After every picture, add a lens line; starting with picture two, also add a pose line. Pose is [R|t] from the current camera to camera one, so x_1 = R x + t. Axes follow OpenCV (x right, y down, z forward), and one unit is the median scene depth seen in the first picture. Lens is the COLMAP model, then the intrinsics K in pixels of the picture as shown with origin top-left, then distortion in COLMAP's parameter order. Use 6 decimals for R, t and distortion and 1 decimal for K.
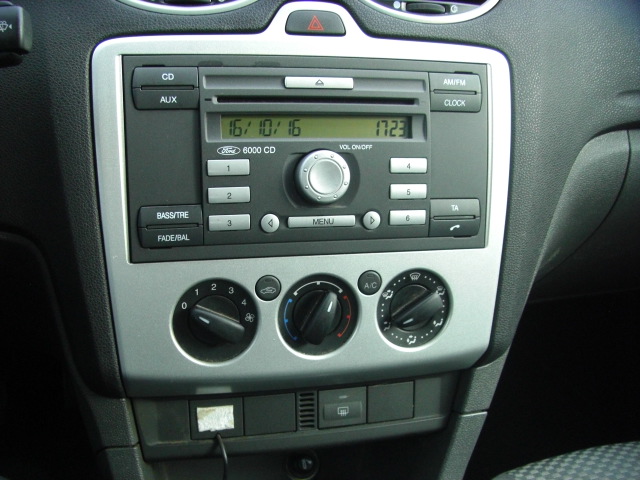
lens RADIAL K [[728.2, 0, 308.9], [0, 728.2, 289.0], [0, 0, 1]] dist [-0.148063, 0.000000]
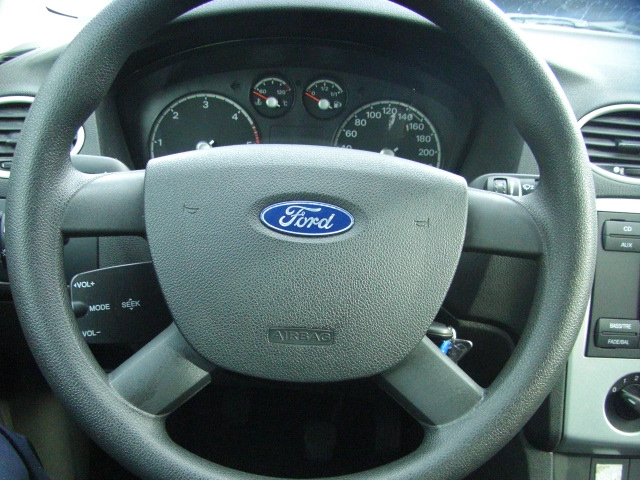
lens RADIAL K [[728.2, 0, 316.4], [0, 728.2, 294.3], [0, 0, 1]] dist [-0.148063, 0.000000]
pose [[0.976215, 0.083843, -0.199937, -0.490780], [-0.097444, 0.993481, -0.059169, -0.023519], [0.193673, 0.077244, 0.978021, -0.464691]]
